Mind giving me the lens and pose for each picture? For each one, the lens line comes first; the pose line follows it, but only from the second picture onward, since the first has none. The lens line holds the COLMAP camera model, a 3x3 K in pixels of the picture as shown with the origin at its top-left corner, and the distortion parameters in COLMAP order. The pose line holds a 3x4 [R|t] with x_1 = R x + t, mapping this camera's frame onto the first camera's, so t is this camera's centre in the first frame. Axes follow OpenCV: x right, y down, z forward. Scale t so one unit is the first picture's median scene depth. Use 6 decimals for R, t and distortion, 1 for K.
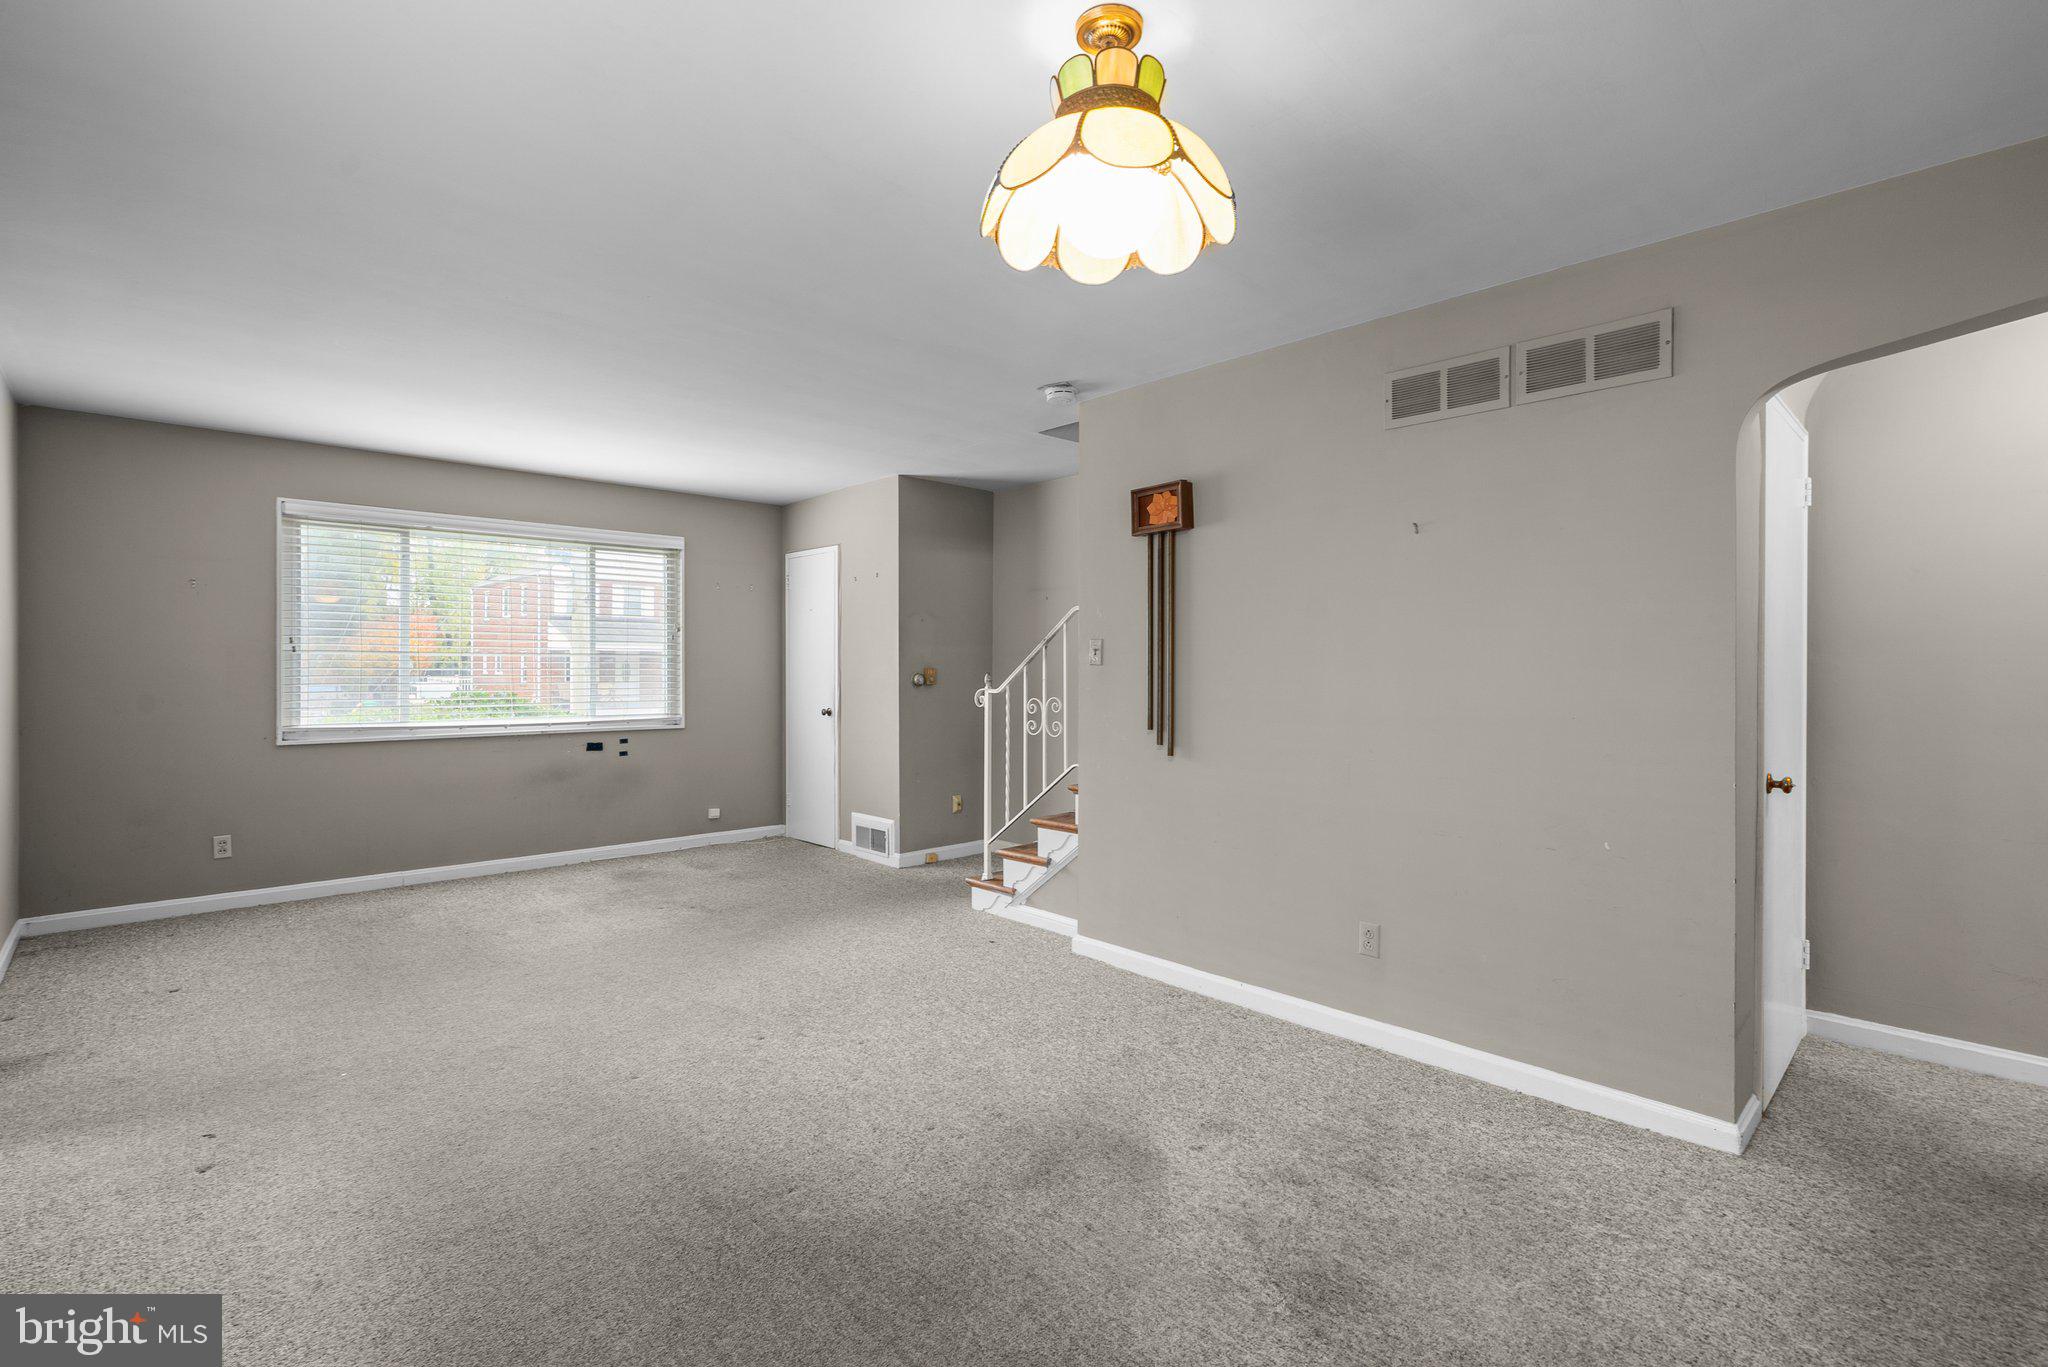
lens RADIAL K [[942.4, 0, 1012.2], [0, 942.4, 677.3], [0, 0, 1]] dist [-0.001904, 0.000785]
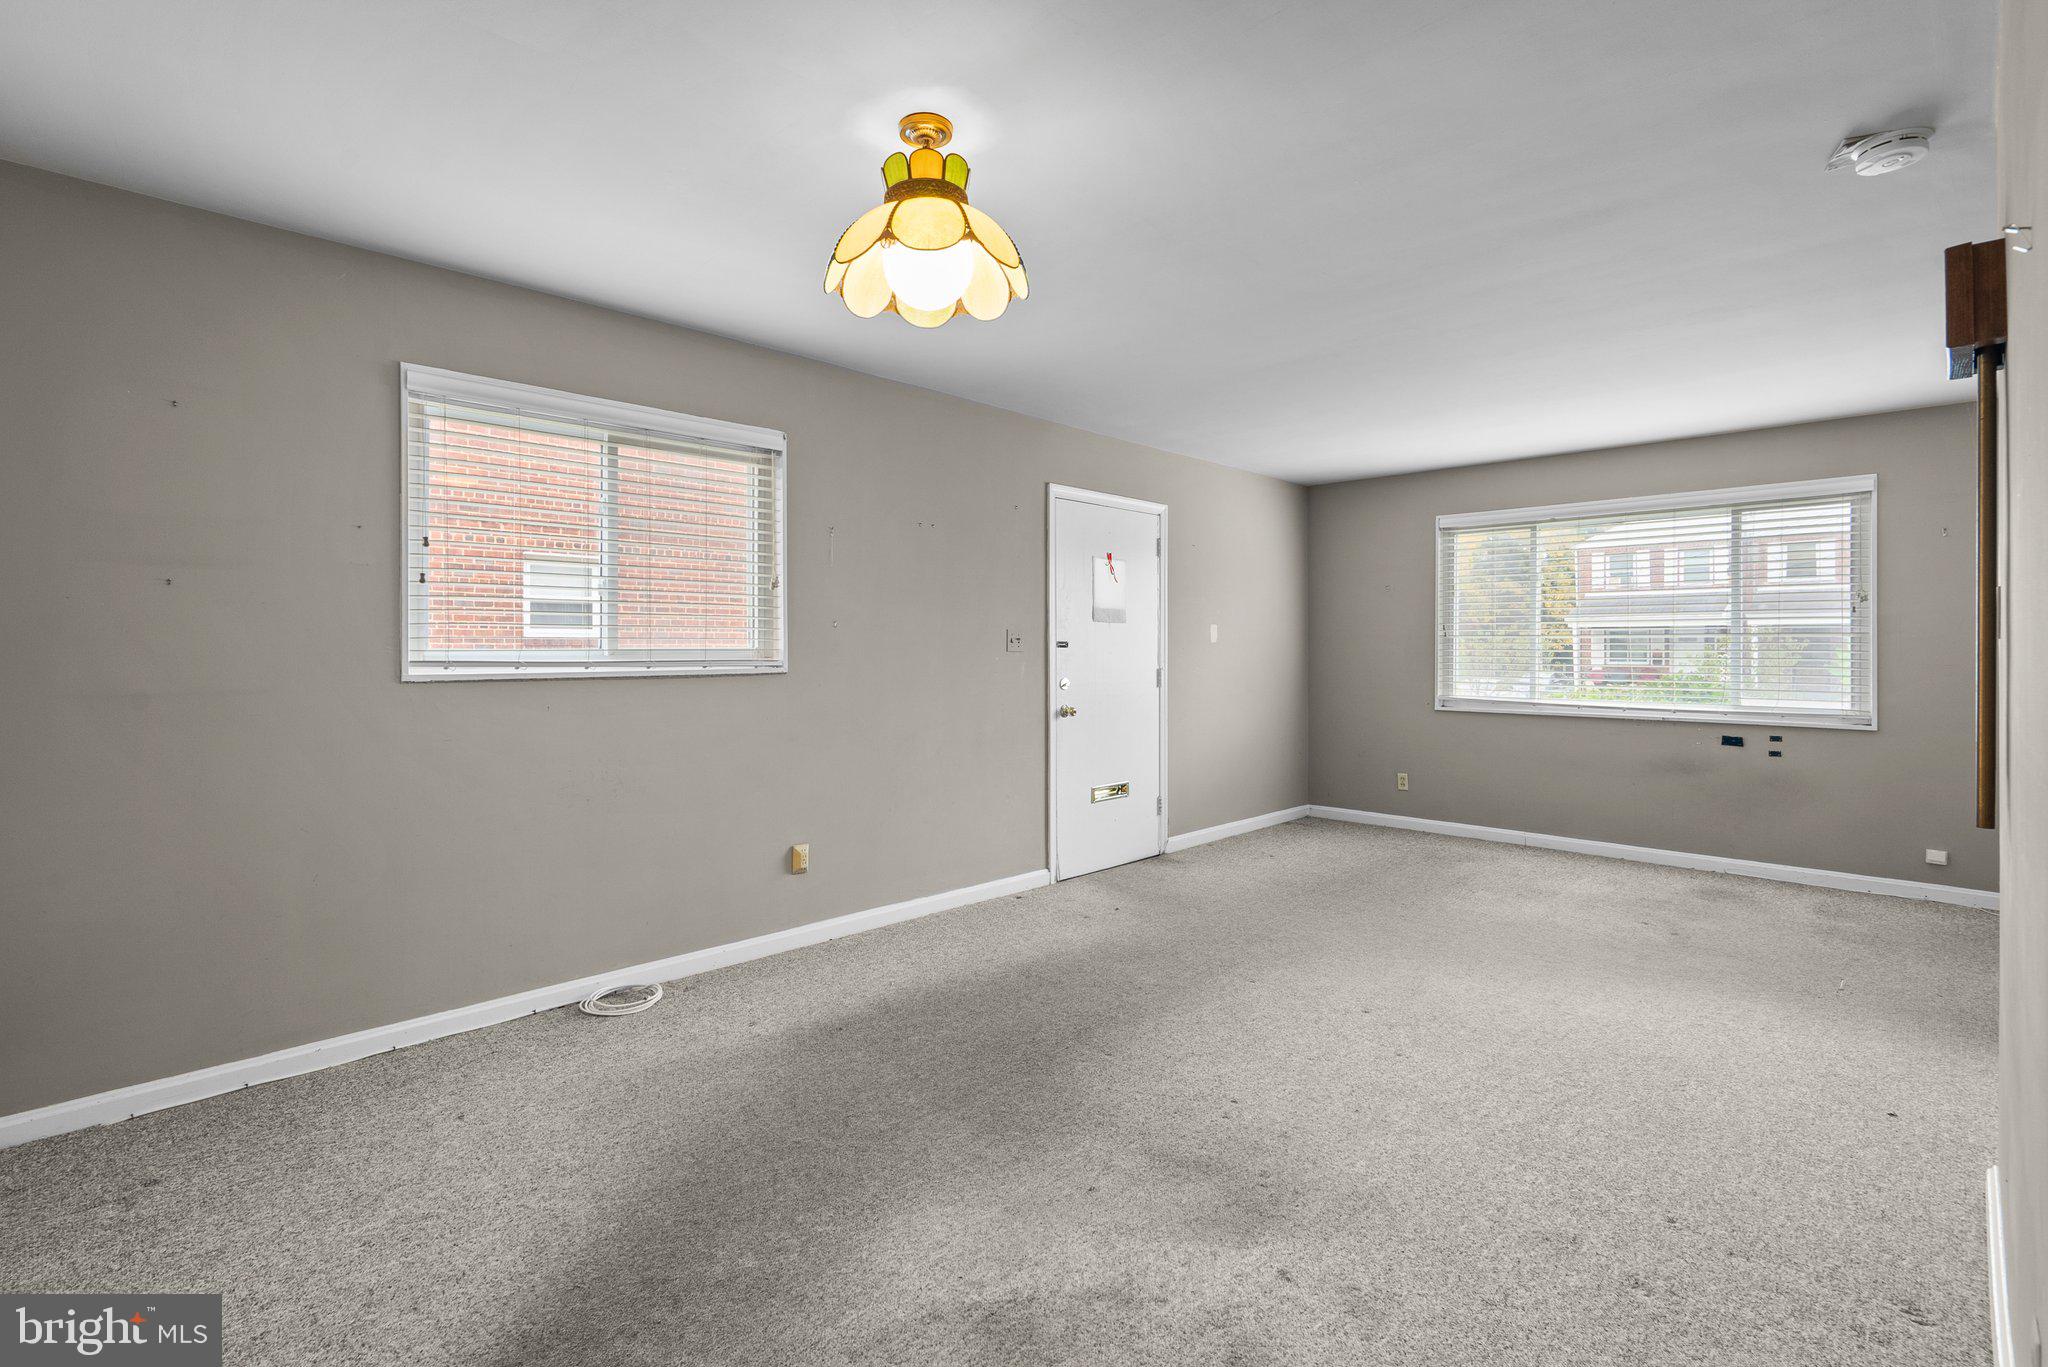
lens RADIAL K [[942.4, 0, 1012.3], [0, 942.4, 663.4], [0, 0, 1]] dist [-0.001904, 0.000785]
pose [[0.030862, 0.012015, -0.999451, 0.444204], [-0.012744, 0.999851, 0.011626, 0.001147], [0.999442, 0.012378, 0.031010, 0.355545]]
